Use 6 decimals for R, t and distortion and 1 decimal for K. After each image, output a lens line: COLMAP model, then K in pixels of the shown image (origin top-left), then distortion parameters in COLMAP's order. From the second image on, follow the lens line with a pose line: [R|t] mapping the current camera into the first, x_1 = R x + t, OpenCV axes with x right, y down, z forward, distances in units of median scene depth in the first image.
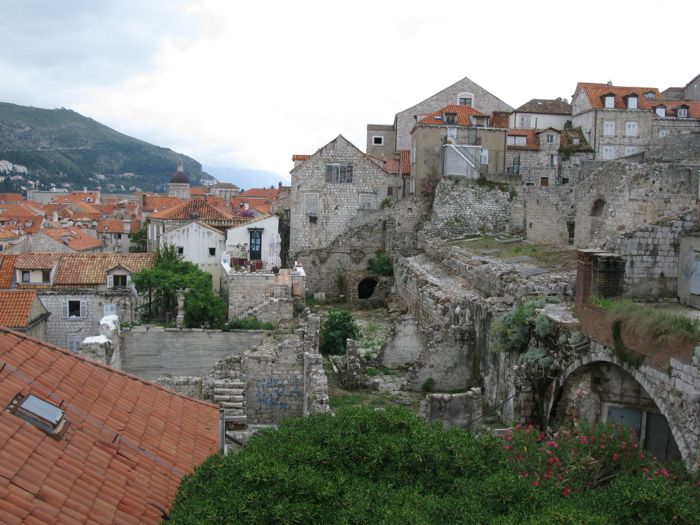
lens RADIAL K [[731.4, 0, 350.0], [0, 731.4, 262.5], [0, 0, 1]] dist [-0.206659, 0.274537]
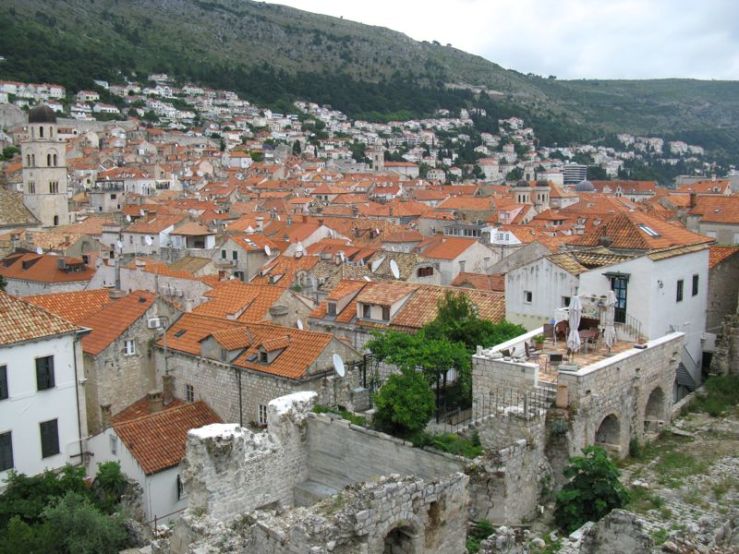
lens RADIAL K [[772.1, 0, 369.5], [0, 772.1, 277.0], [0, 0, 1]] dist [-0.206659, 0.274537]
pose [[0.622574, 0.074084, -0.779046, 0.249653], [-0.040310, 0.997223, 0.062617, -0.076142], [0.781522, -0.007580, 0.623832, 0.414540]]
